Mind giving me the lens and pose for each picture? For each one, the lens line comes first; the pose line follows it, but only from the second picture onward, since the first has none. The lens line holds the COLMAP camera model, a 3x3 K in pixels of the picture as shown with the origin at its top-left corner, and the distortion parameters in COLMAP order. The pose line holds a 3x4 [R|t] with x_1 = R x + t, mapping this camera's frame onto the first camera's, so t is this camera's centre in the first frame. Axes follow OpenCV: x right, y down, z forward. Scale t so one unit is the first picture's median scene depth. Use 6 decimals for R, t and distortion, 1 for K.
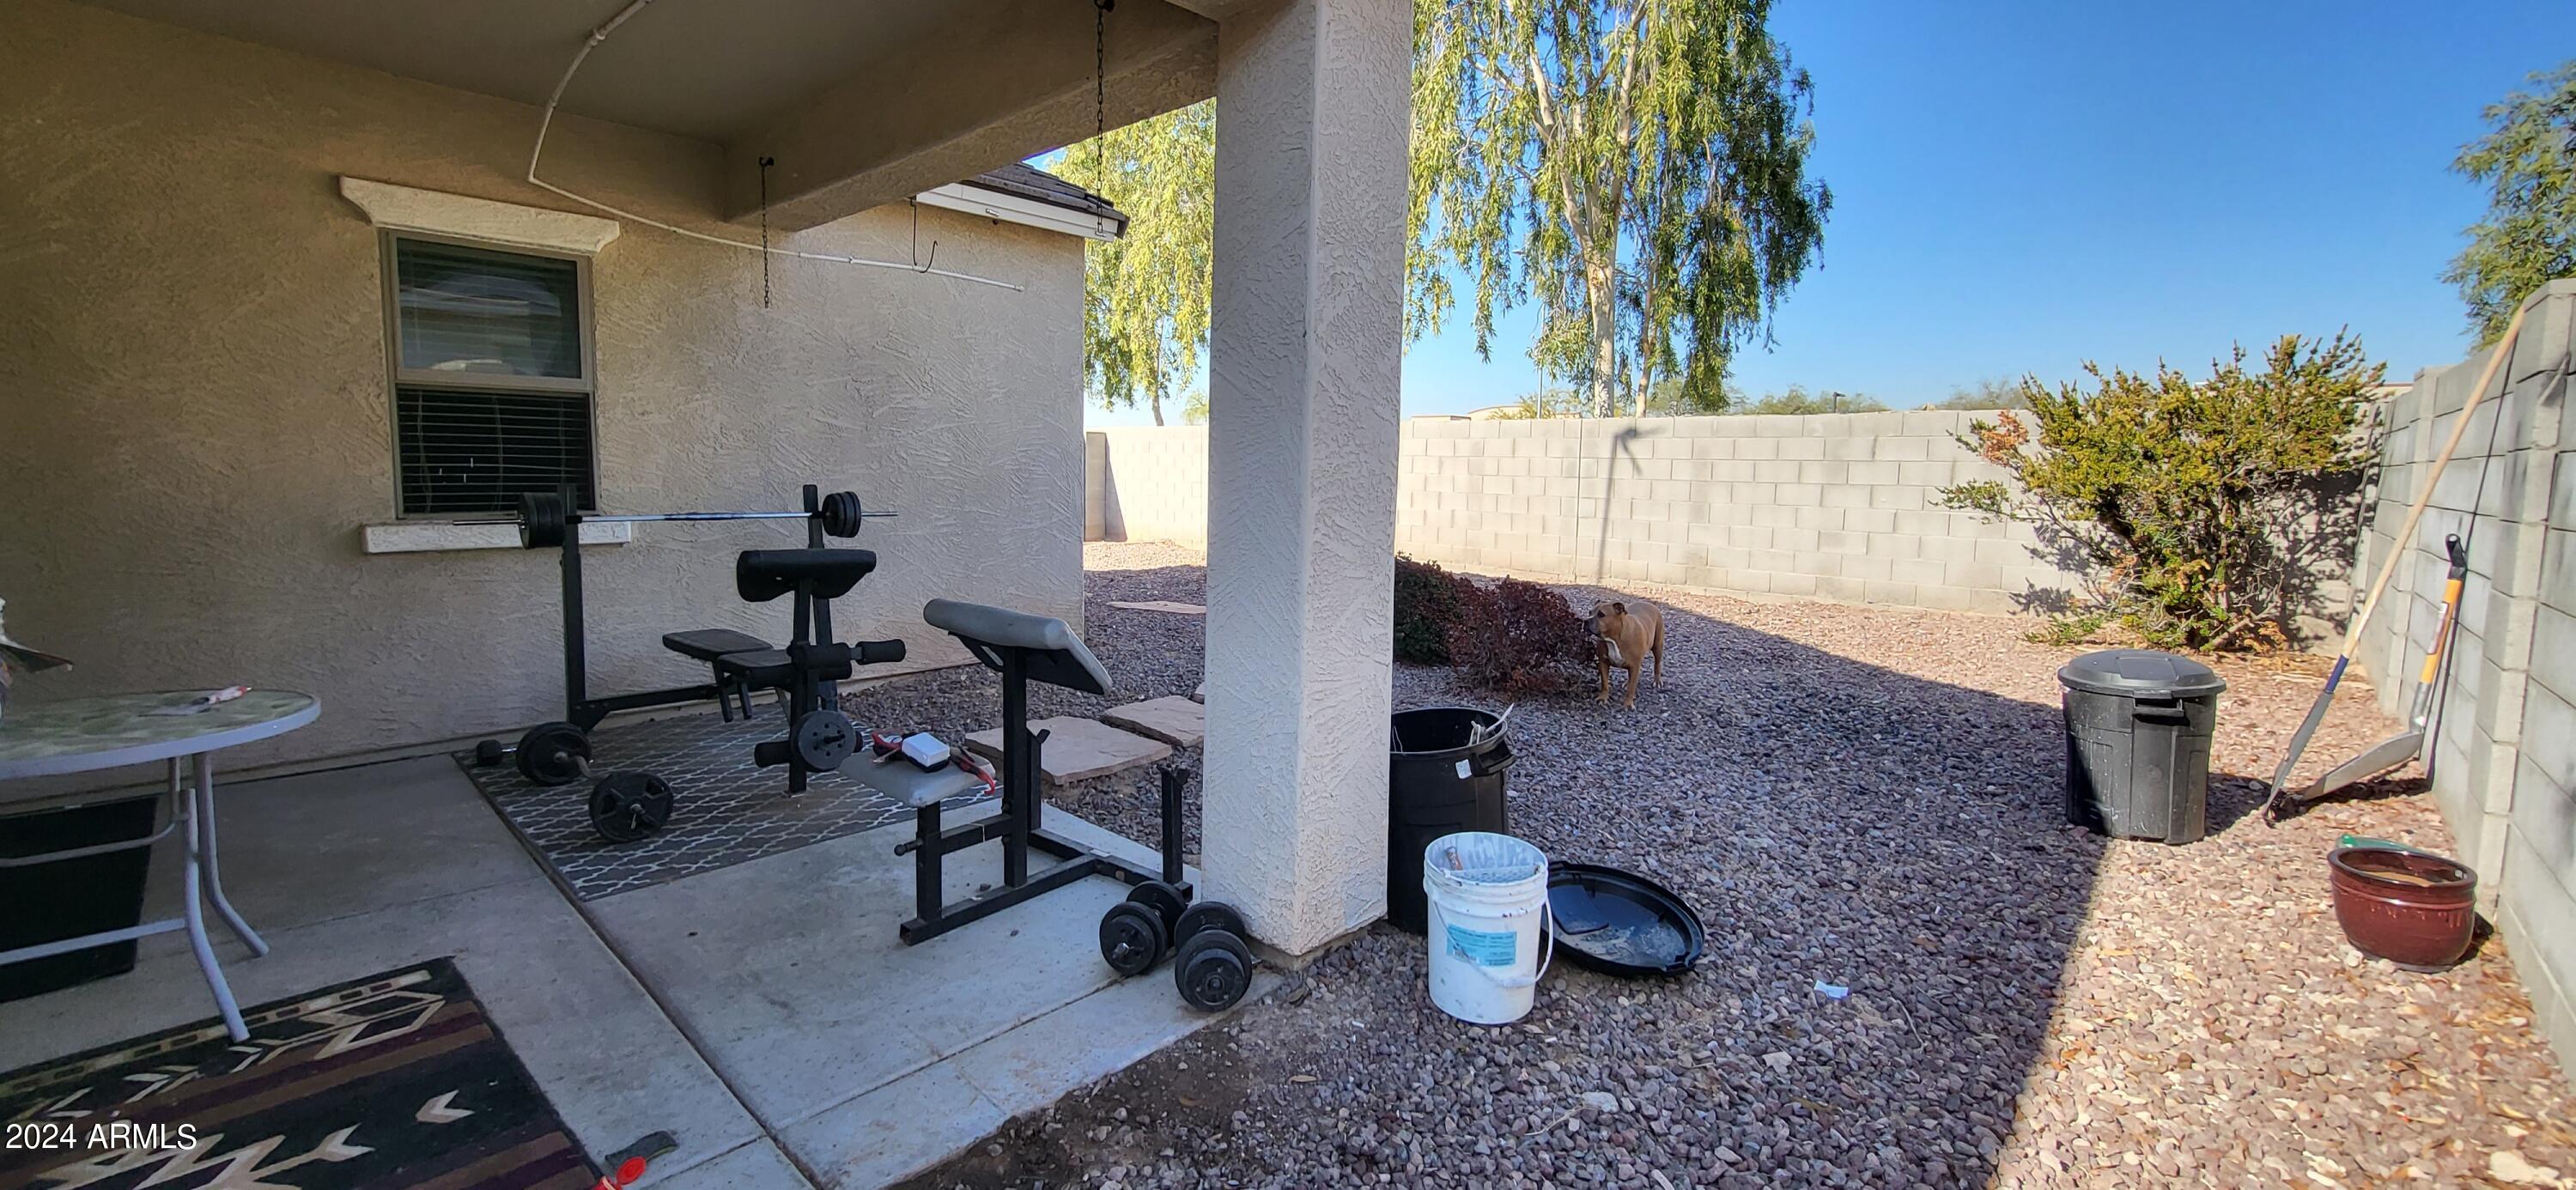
lens RADIAL K [[1043.5, 0, 1289.4], [0, 1043.5, 565.1], [0, 0, 1]] dist [-0.006881, -0.000360]
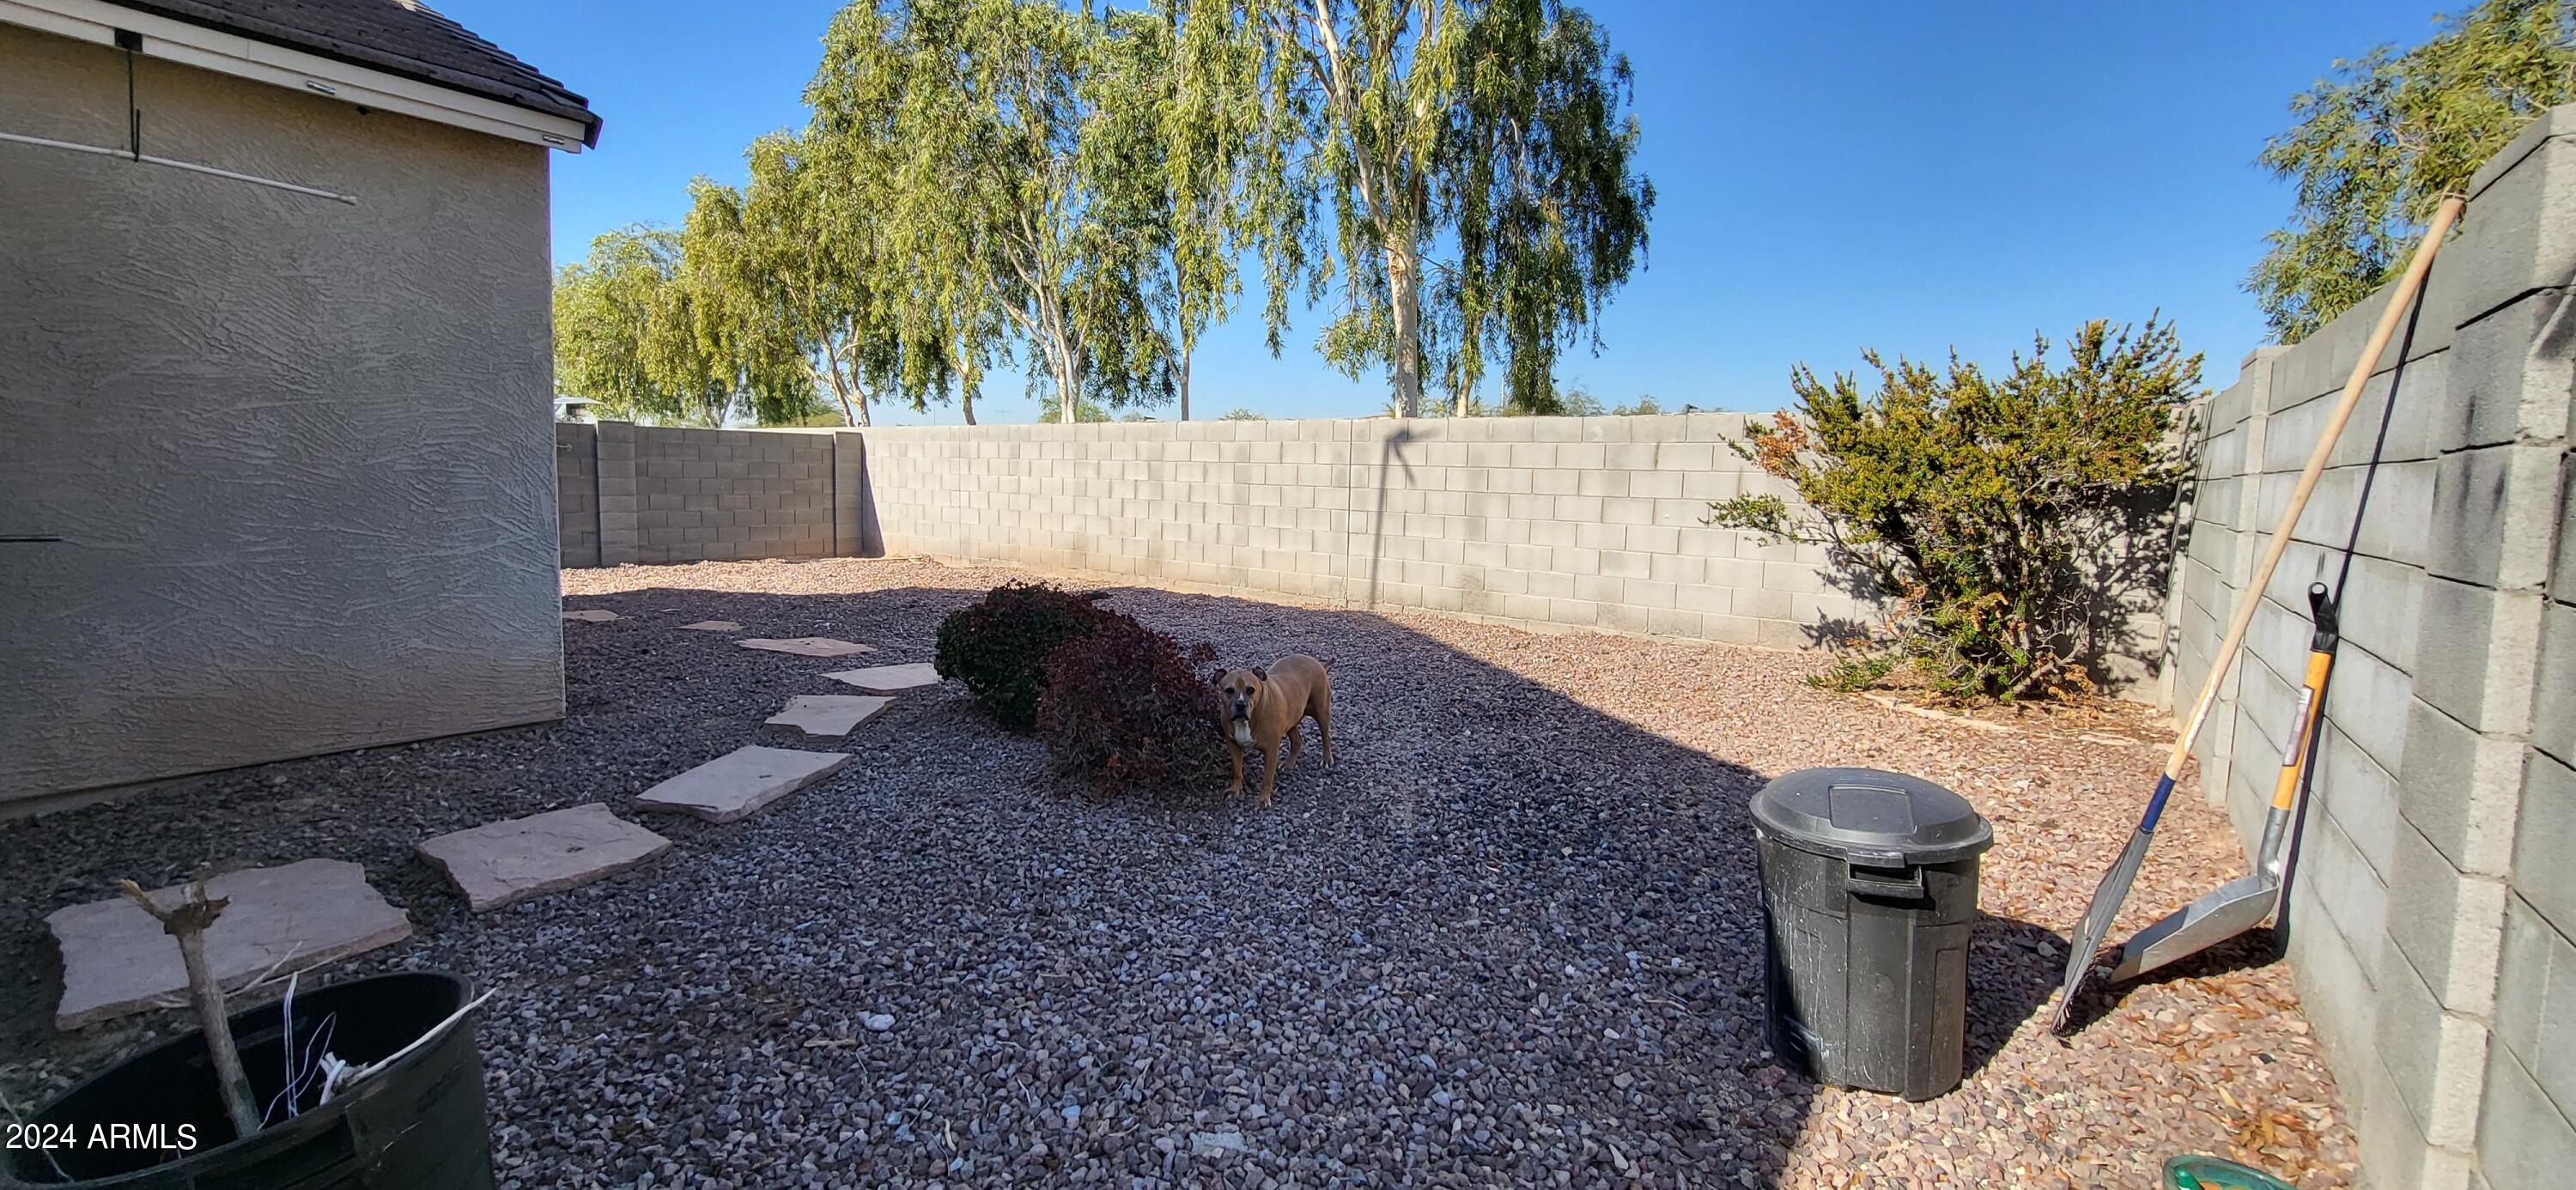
lens RADIAL K [[1043.5, 0, 1289.4], [0, 1043.5, 565.1], [0, 0, 1]] dist [-0.006881, -0.000360]
pose [[0.994736, -0.000623, 0.102468, 0.219016], [0.001426, 0.999969, -0.007762, -0.019689], [-0.102460, 0.007867, 0.994706, 0.221155]]
